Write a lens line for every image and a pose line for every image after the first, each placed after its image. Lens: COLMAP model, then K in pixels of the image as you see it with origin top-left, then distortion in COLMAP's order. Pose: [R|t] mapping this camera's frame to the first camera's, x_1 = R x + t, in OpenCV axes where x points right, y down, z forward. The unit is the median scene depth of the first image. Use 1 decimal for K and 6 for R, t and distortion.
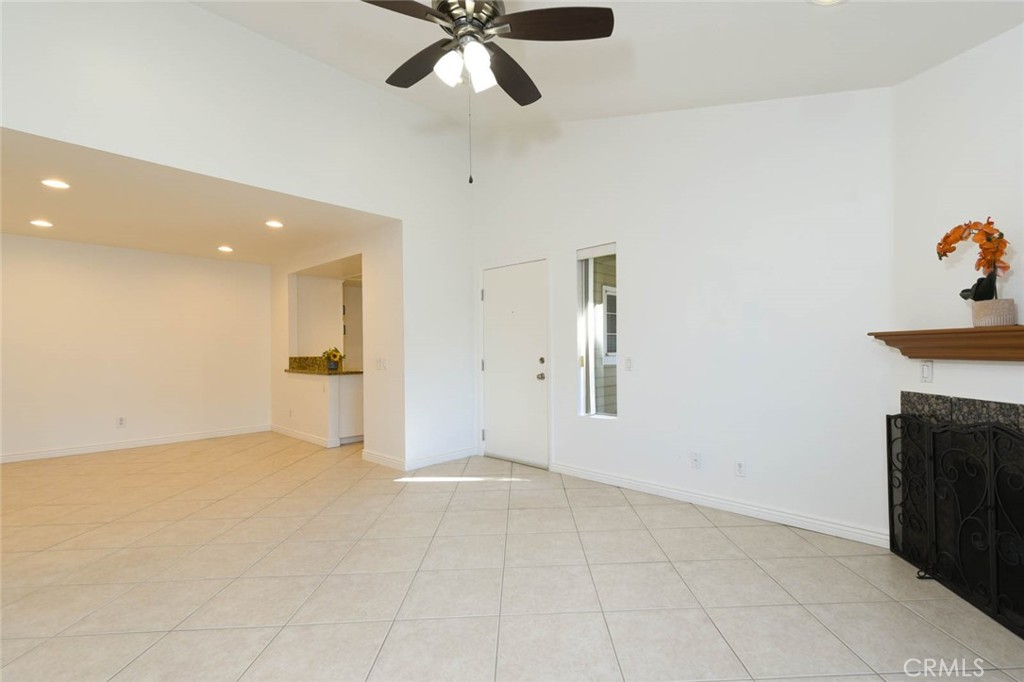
lens RADIAL K [[467.8, 0, 549.9], [0, 467.8, 351.5], [0, 0, 1]] dist [0.013388, -0.000730]
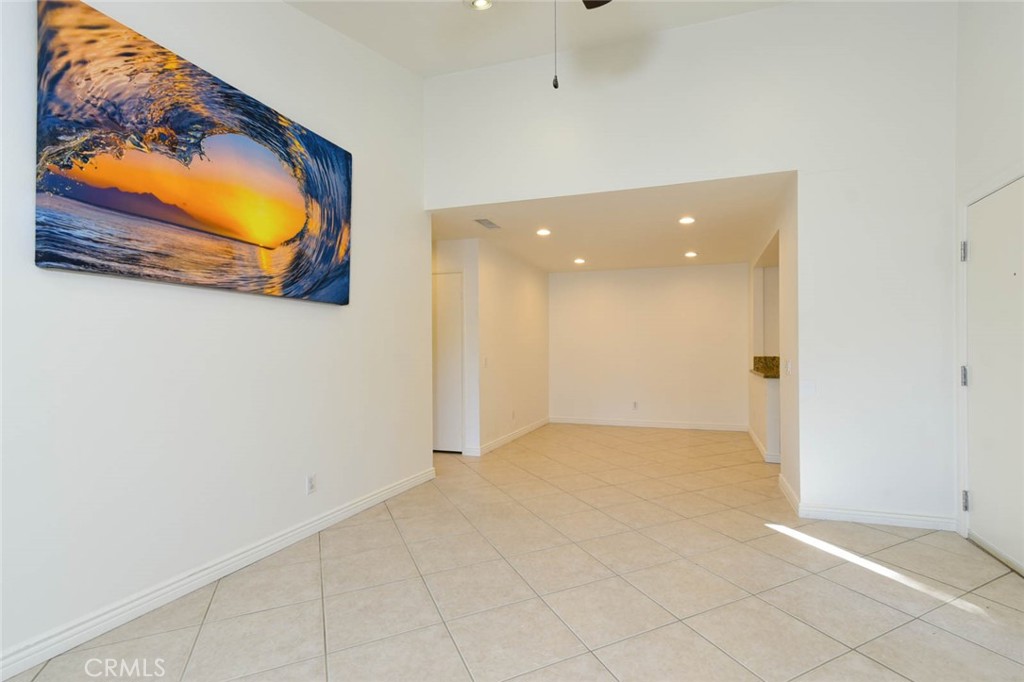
lens RADIAL K [[467.8, 0, 549.9], [0, 467.8, 351.5], [0, 0, 1]] dist [0.013388, -0.000730]
pose [[0.400608, 0.005053, -0.916235, 0.344443], [-0.002736, 0.999987, 0.004319, -0.003303], [0.916245, 0.000777, 0.400617, 0.613176]]
